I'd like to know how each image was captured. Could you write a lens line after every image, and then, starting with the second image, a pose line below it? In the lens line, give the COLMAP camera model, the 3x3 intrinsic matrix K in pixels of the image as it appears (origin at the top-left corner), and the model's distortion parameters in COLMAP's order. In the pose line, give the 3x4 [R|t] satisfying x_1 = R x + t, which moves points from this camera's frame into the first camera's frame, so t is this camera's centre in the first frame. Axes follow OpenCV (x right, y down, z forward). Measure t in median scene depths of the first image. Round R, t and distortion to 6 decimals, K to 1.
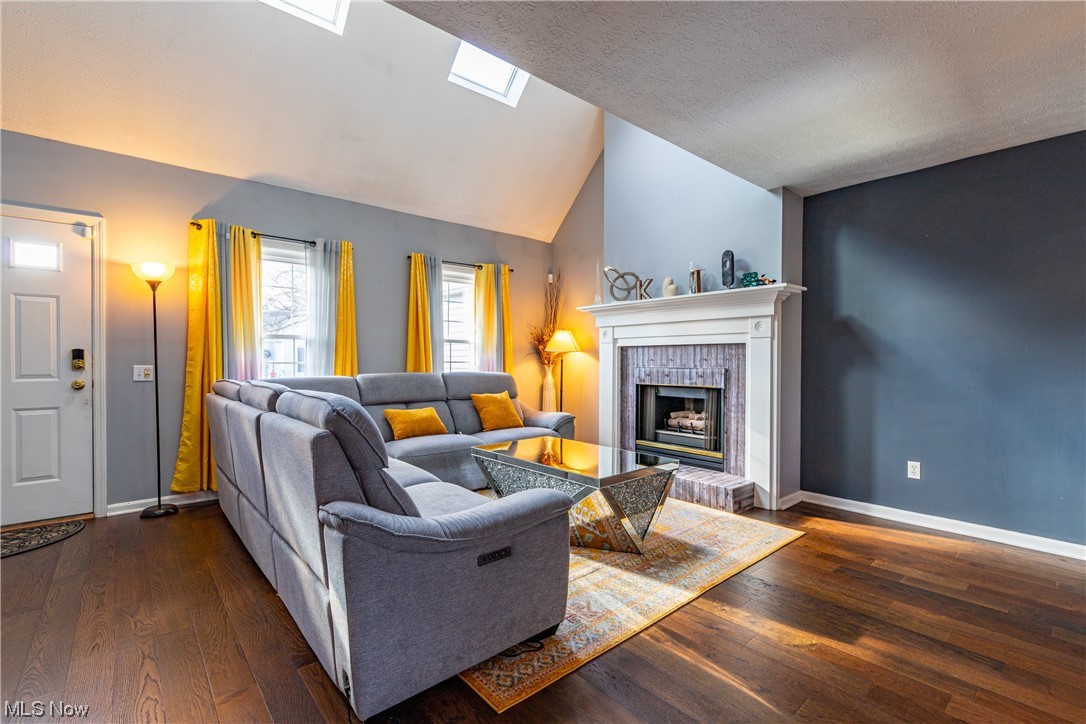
lens RADIAL K [[485.4, 0, 538.3], [0, 485.4, 360.2], [0, 0, 1]] dist [-0.001389, -0.000715]
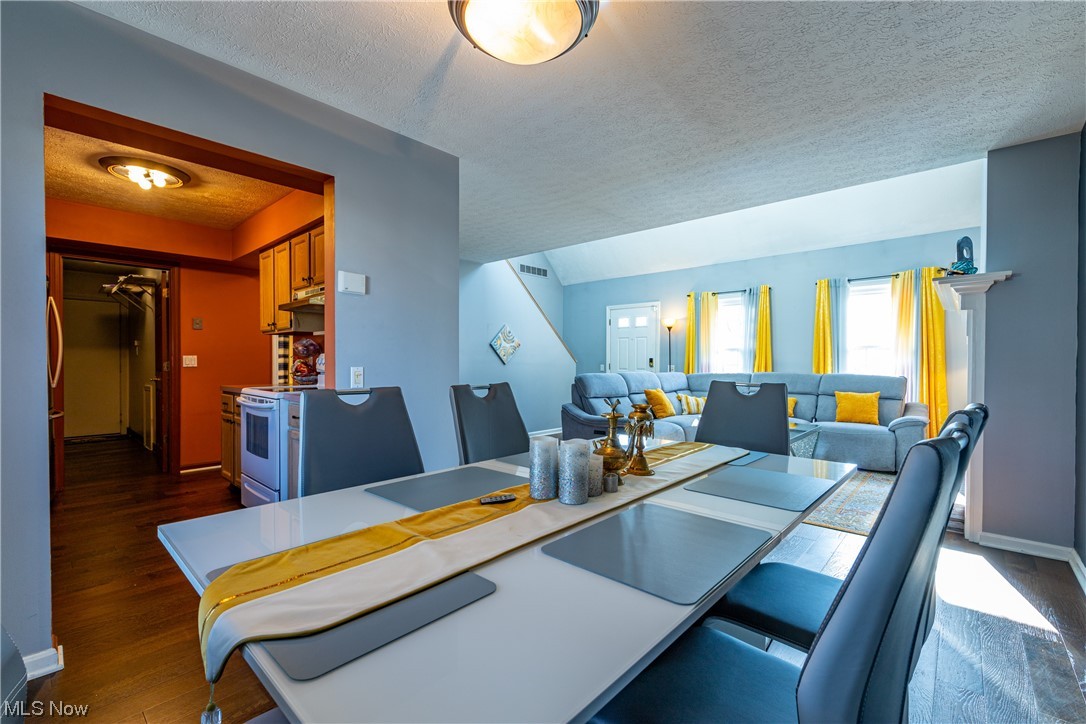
lens RADIAL K [[466.7, 0, 541.3], [0, 466.7, 368.8], [0, 0, 1]] dist [-0.000394, 0.000011]
pose [[0.123620, 0.014267, -0.992227, 1.053683], [-0.004161, 0.999895, 0.013859, 0.000027], [0.992321, 0.002415, 0.123666, 0.138516]]
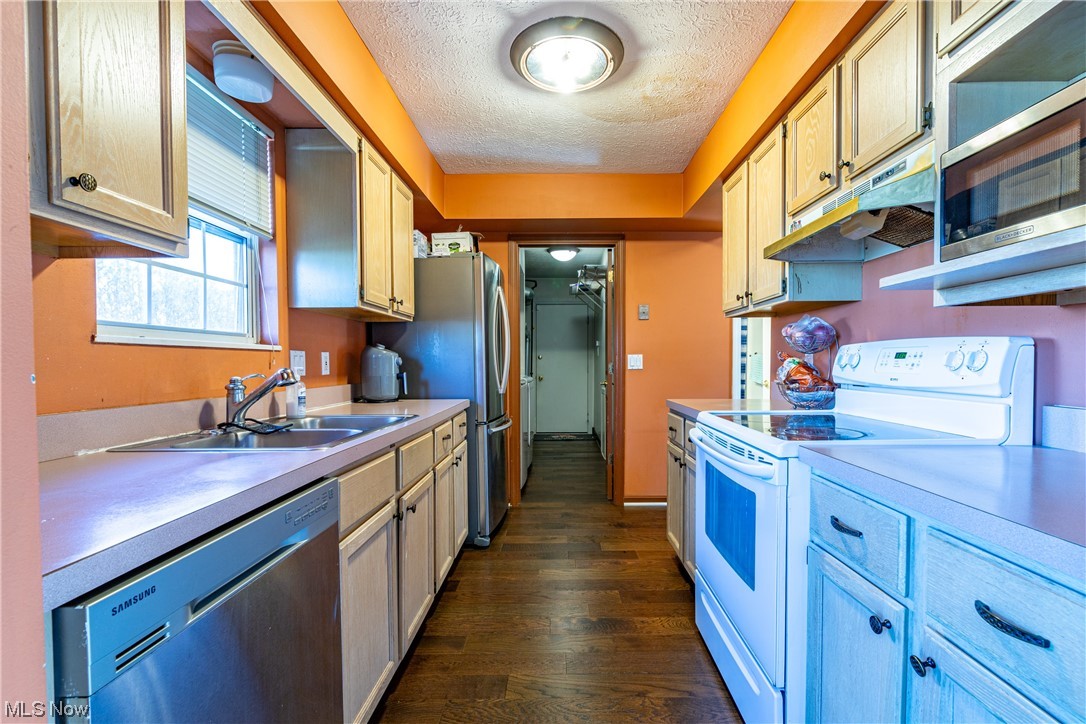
lens RADIAL K [[489.1, 0, 546.1], [0, 489.1, 364.9], [0, 0, 1]] dist [-0.001732, -0.000249]
pose [[-0.669881, 0.004748, -0.742453, 0.576030], [-0.000432, 0.999977, 0.006785, 0.000520], [0.742468, 0.004866, -0.669864, -0.098268]]
